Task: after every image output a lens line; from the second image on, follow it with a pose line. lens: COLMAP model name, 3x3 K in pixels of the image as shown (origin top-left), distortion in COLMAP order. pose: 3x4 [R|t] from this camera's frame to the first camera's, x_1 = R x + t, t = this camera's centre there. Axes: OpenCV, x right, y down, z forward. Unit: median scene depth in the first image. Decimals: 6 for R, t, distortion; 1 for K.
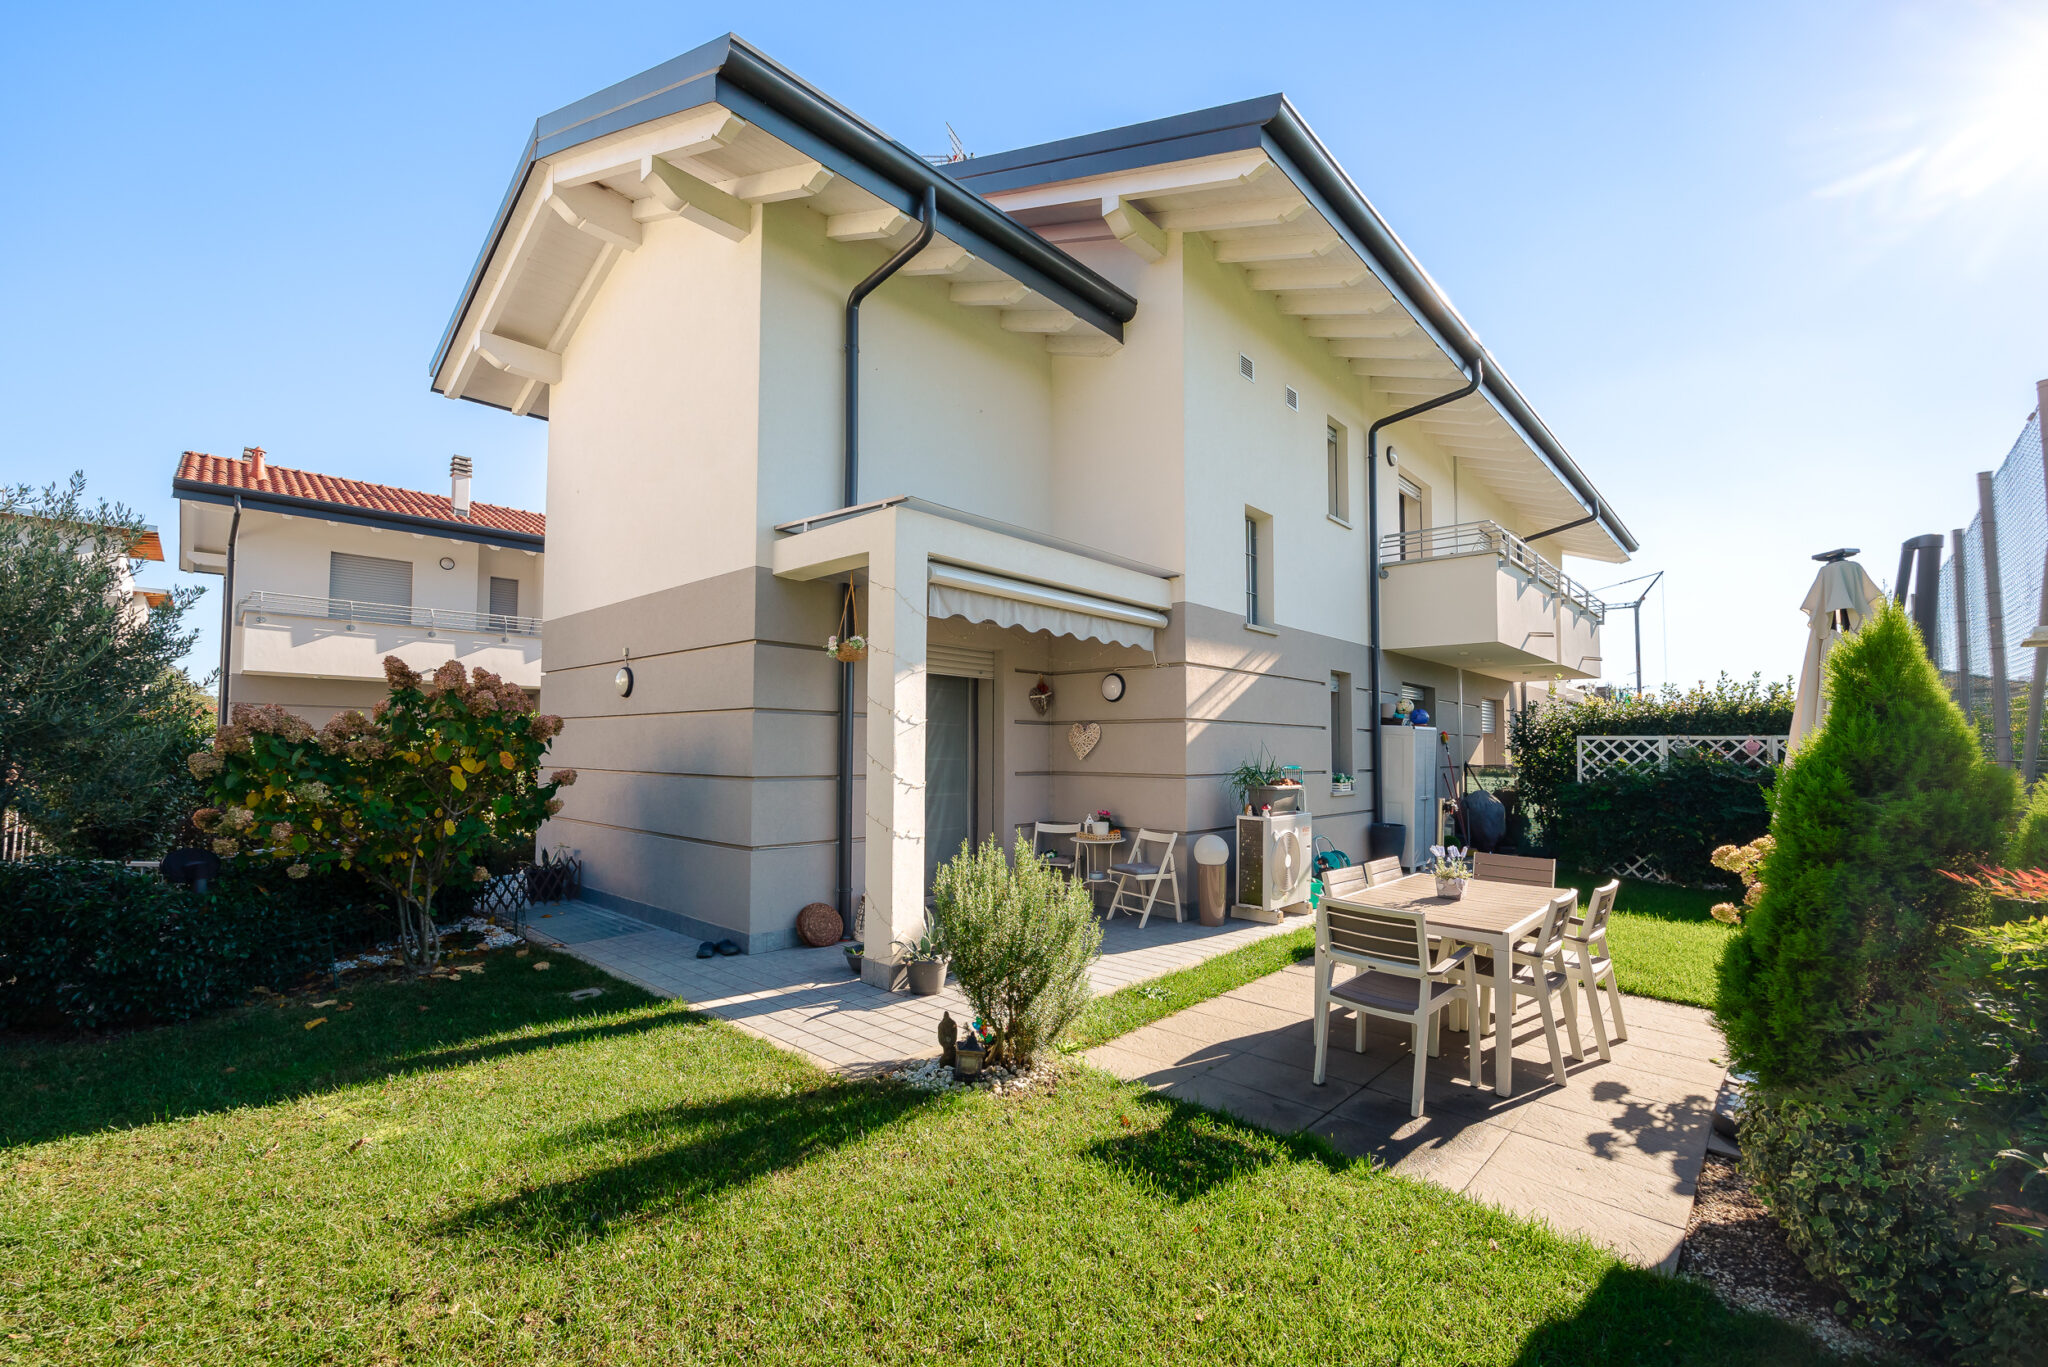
lens RADIAL K [[848.0, 0, 1018.9], [0, 848.0, 692.6], [0, 0, 1]] dist [-0.003048, -0.000288]
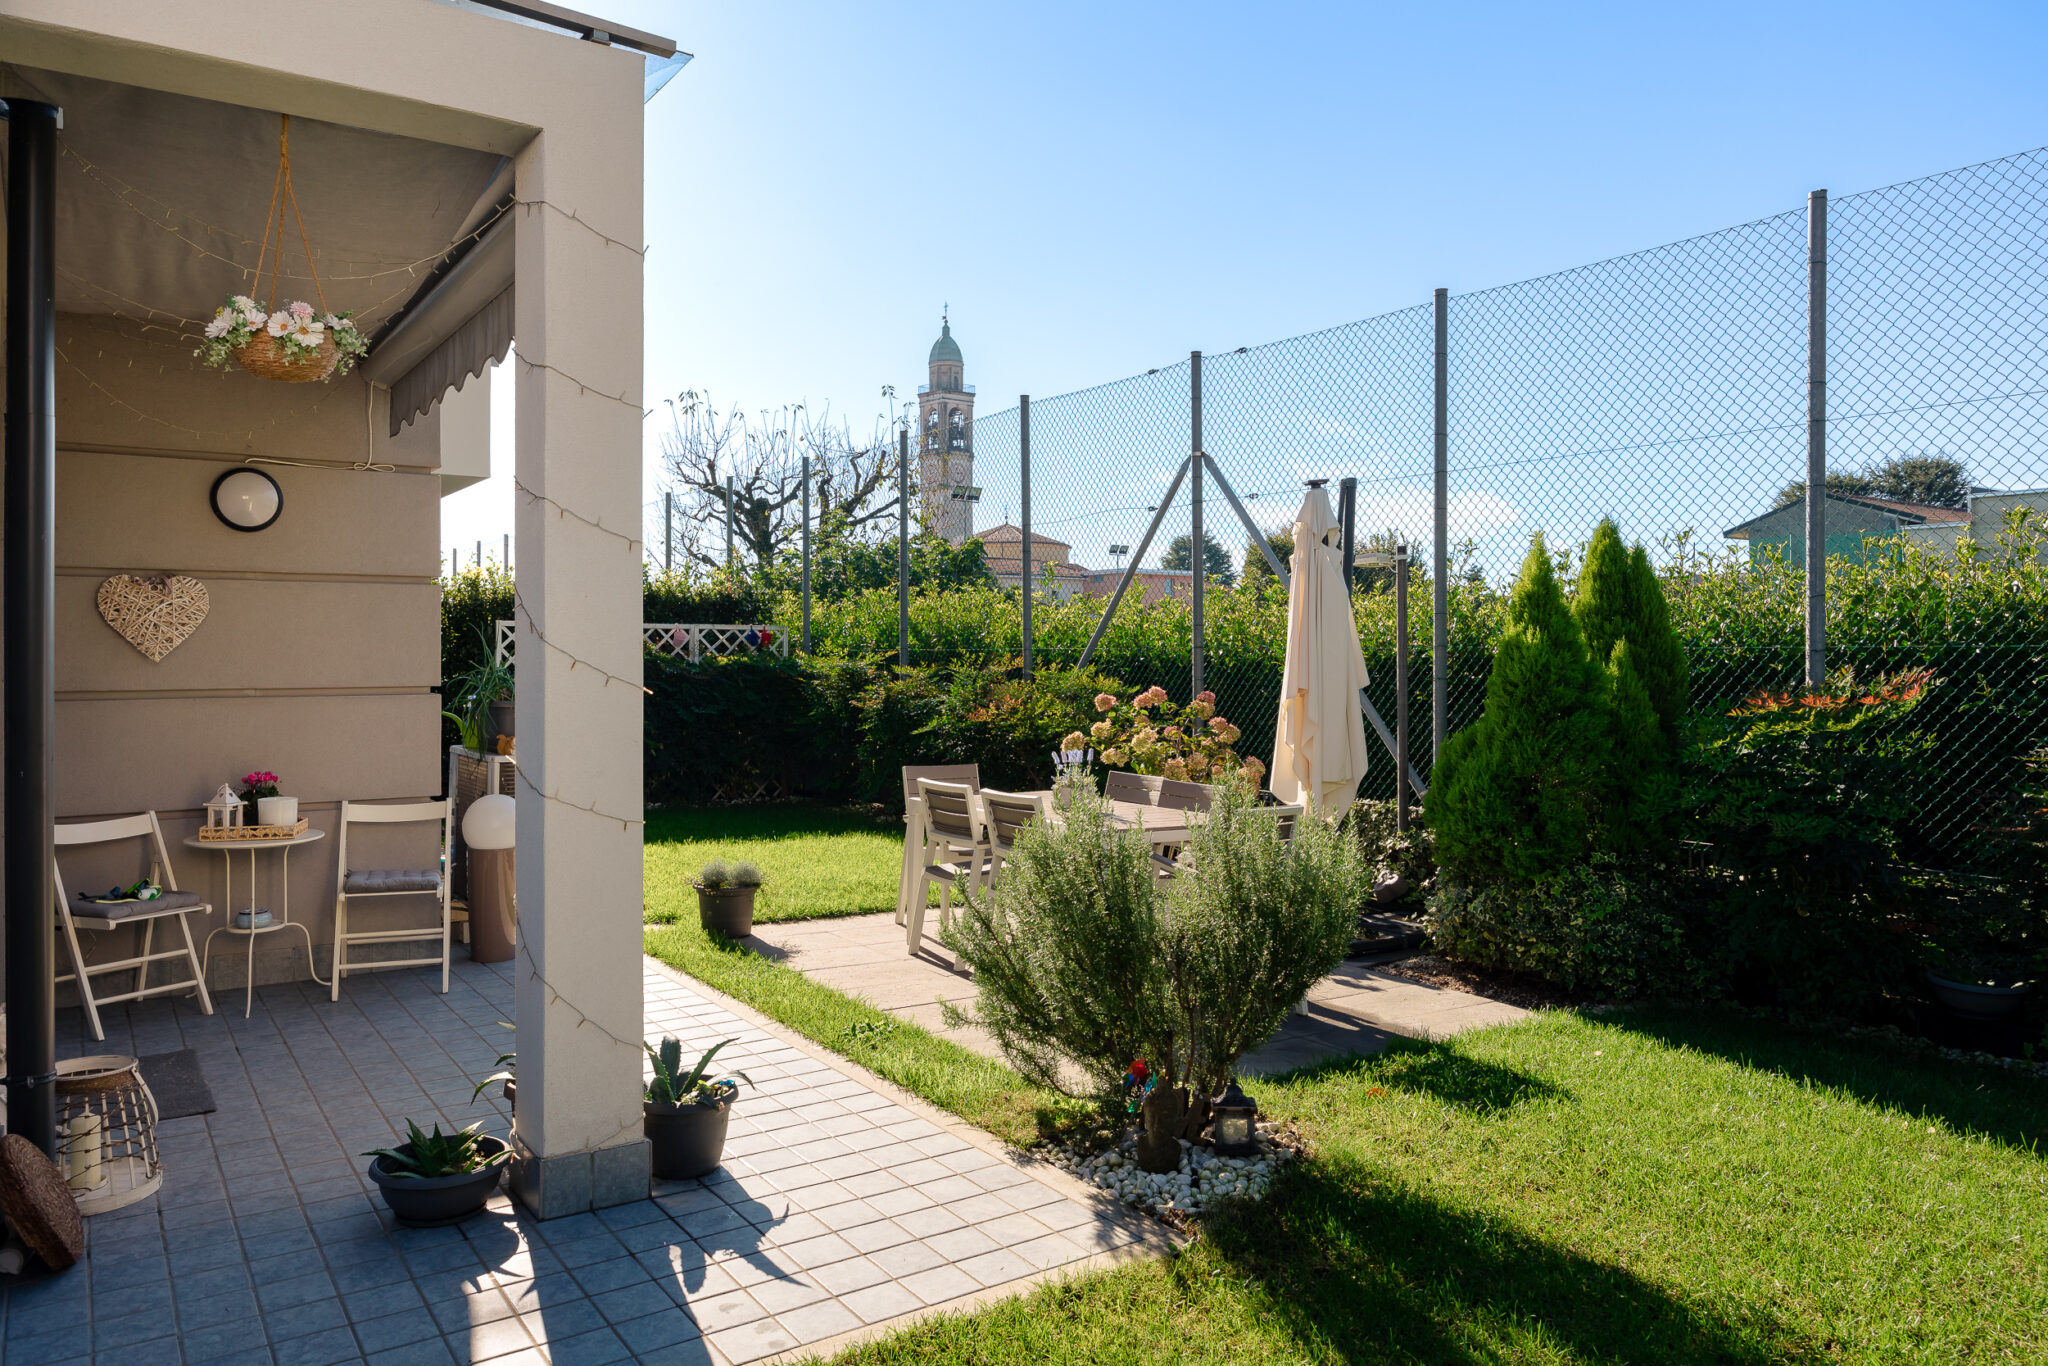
lens RADIAL K [[1382.6, 0, 1020.2], [0, 1382.6, 672.7], [0, 0, 1]] dist [0.005576, 0.001051]
pose [[0.227817, -0.021723, 0.973462, -0.851887], [-0.066650, 0.997058, 0.037848, 0.050816], [-0.971420, -0.073504, 0.225699, 0.732073]]
